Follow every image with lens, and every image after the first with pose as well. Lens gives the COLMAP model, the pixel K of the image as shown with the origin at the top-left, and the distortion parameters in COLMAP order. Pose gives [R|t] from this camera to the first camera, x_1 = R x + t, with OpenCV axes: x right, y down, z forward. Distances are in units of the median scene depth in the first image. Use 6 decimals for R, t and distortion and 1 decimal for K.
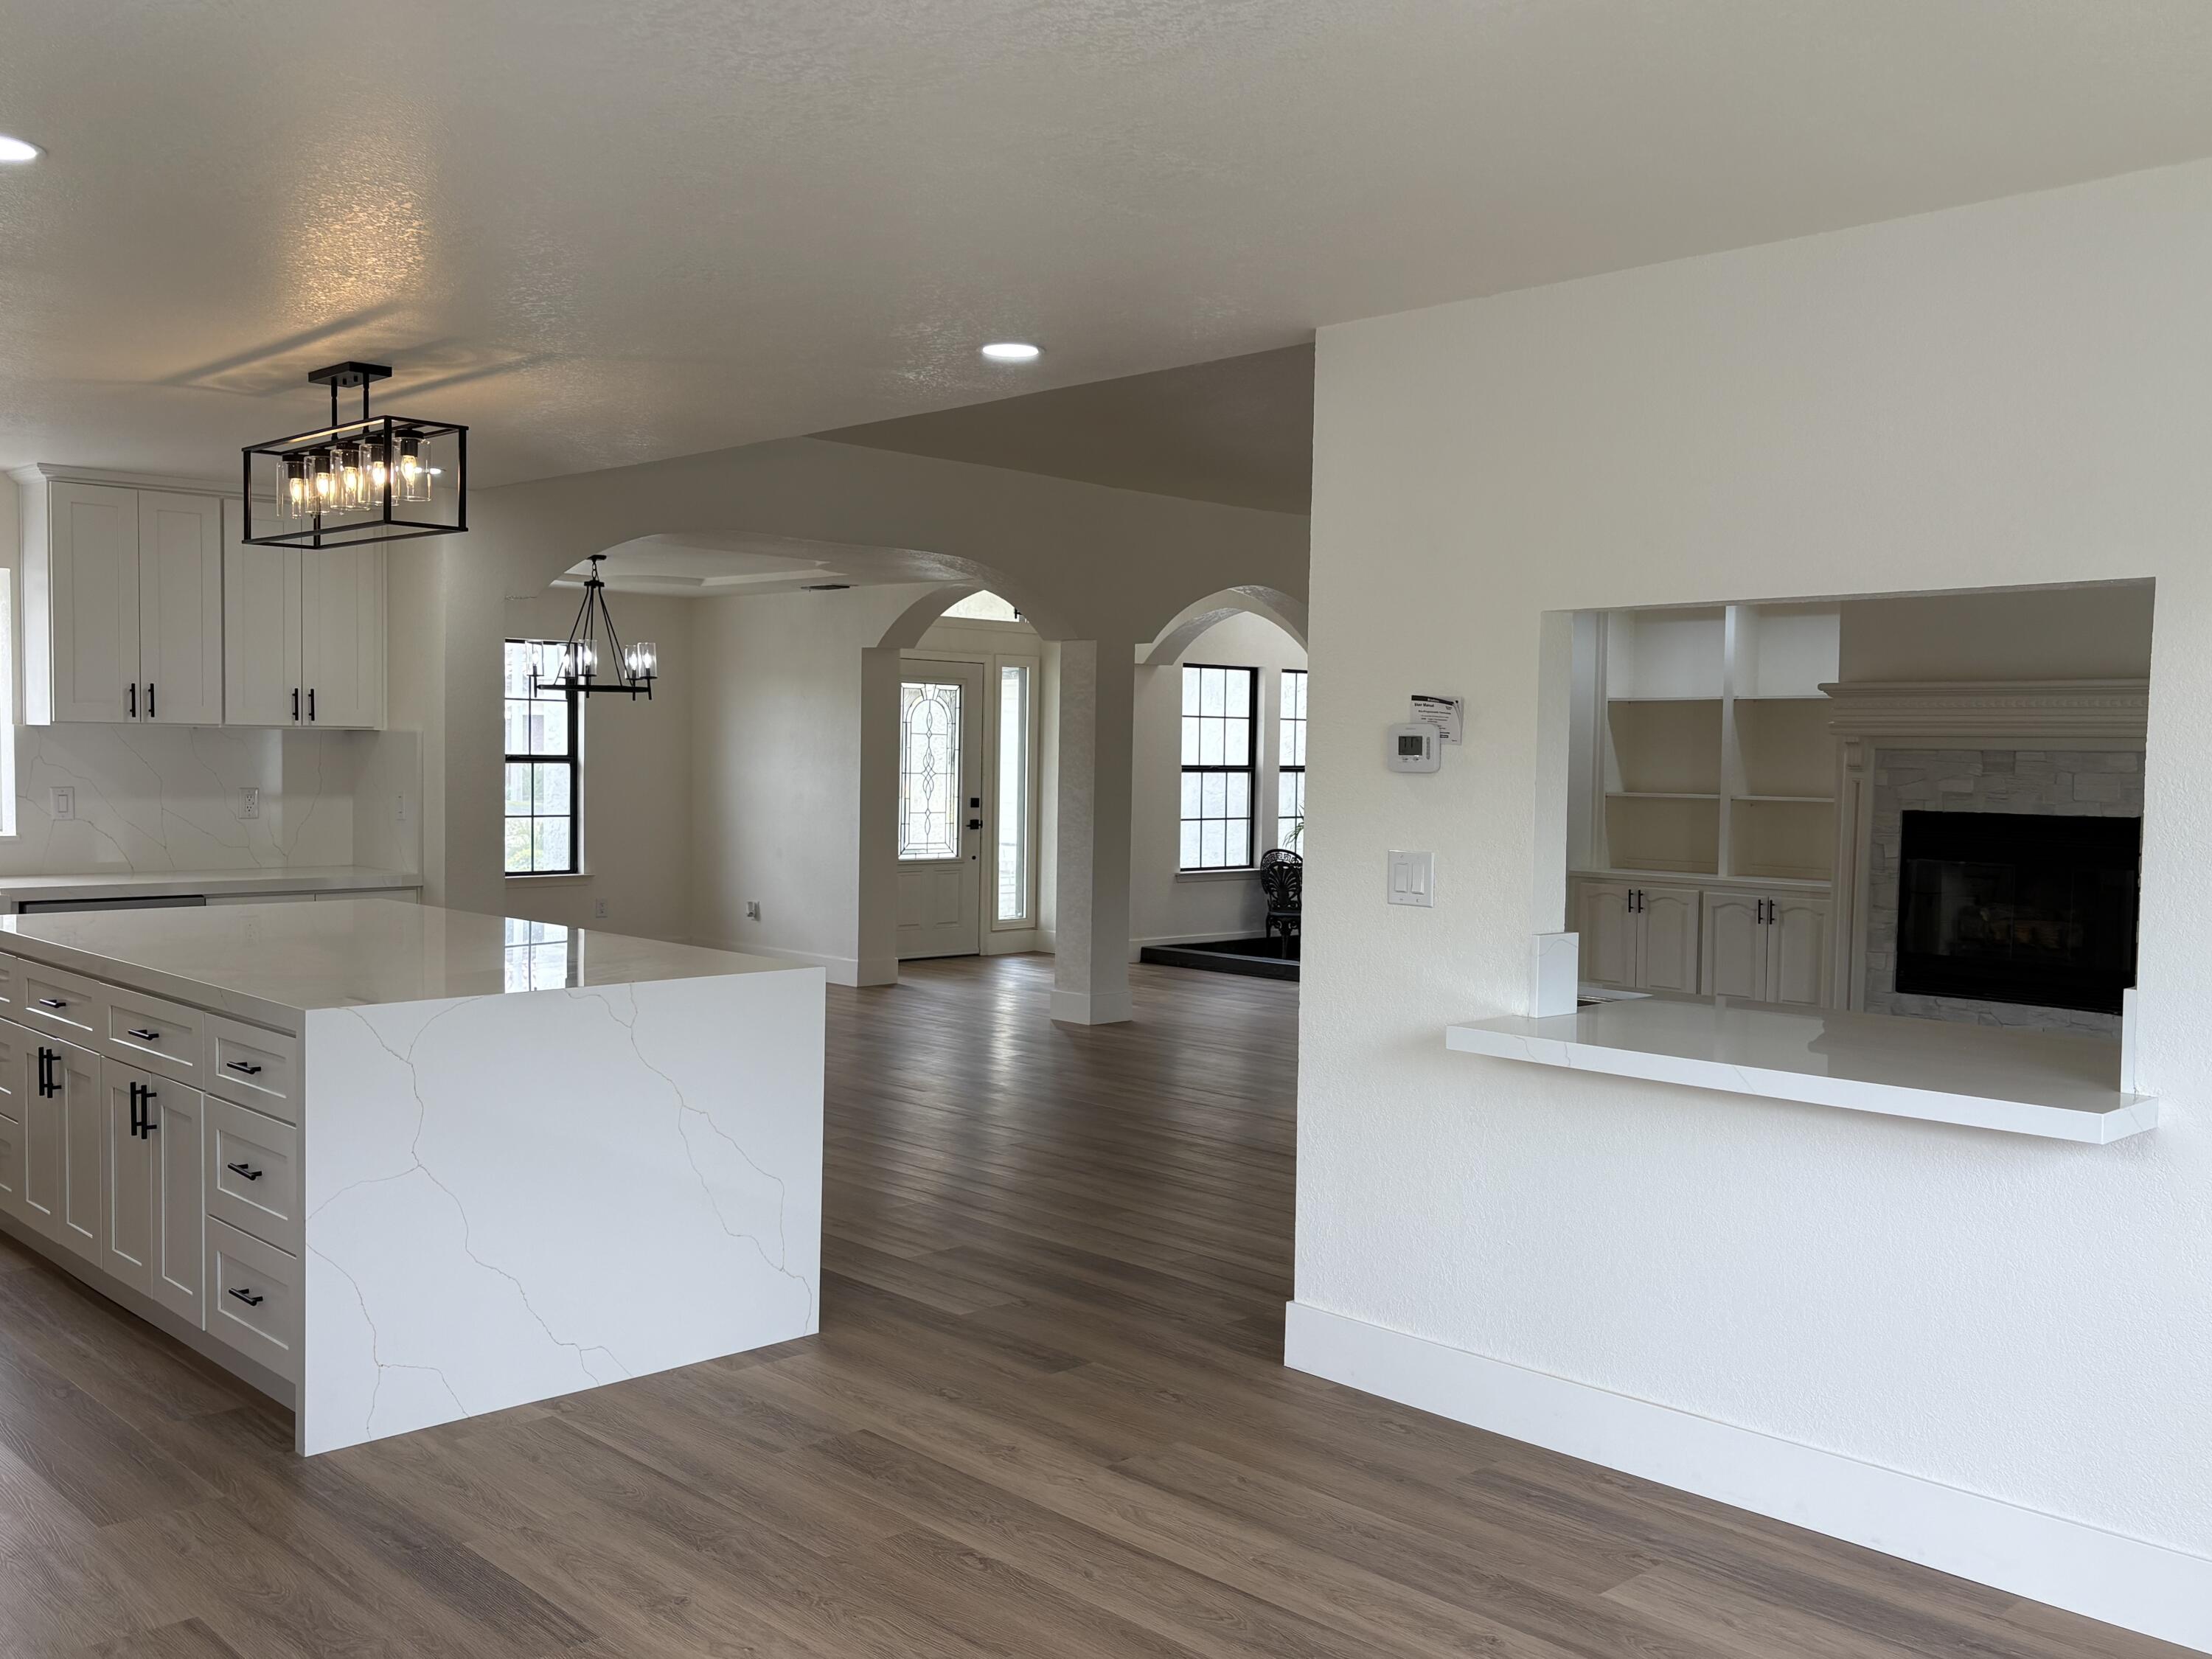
lens RADIAL K [[2000.2, 0, 1106.0], [0, 2000.2, 829.5], [0, 0, 1]] dist [0.018639, 0.003435]
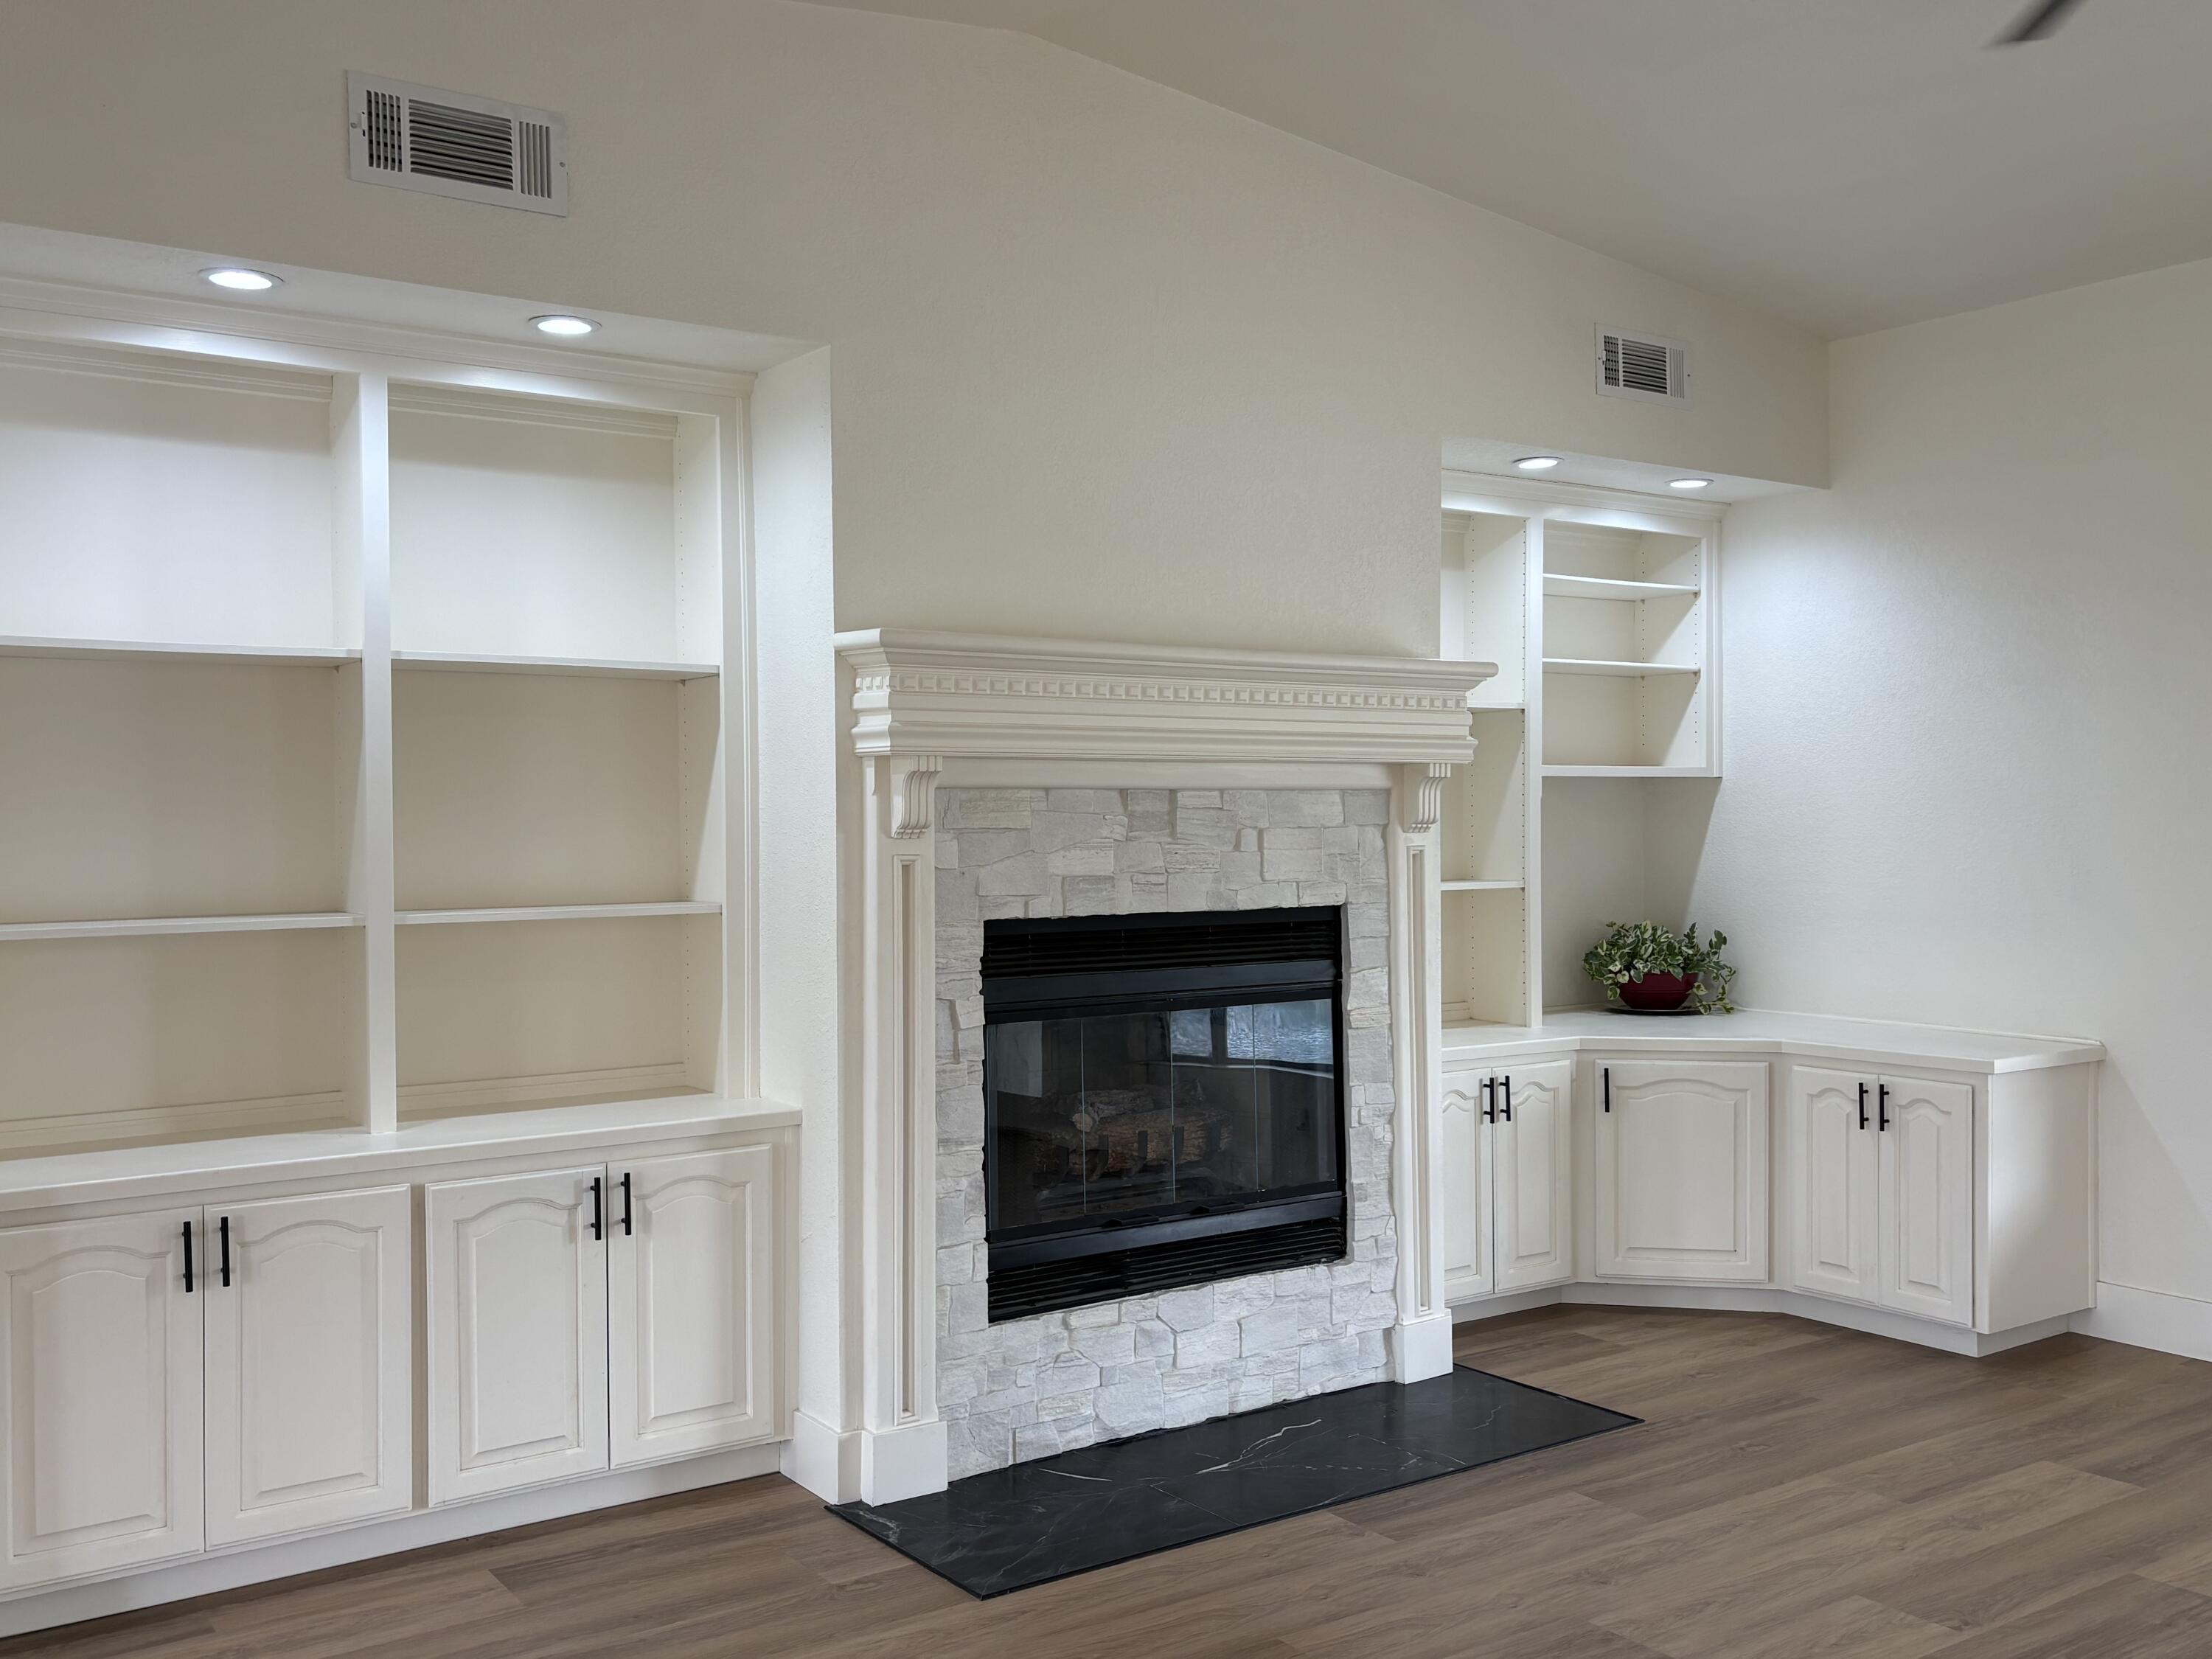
lens RADIAL K [[2000.2, 0, 1106.0], [0, 2000.2, 829.5], [0, 0, 1]] dist [0.018639, 0.003435]
pose [[0.146580, -0.018089, 0.989033, -0.046160], [0.052890, 0.998546, 0.010424, -0.033427], [-0.987784, 0.050782, 0.147323, 0.900448]]
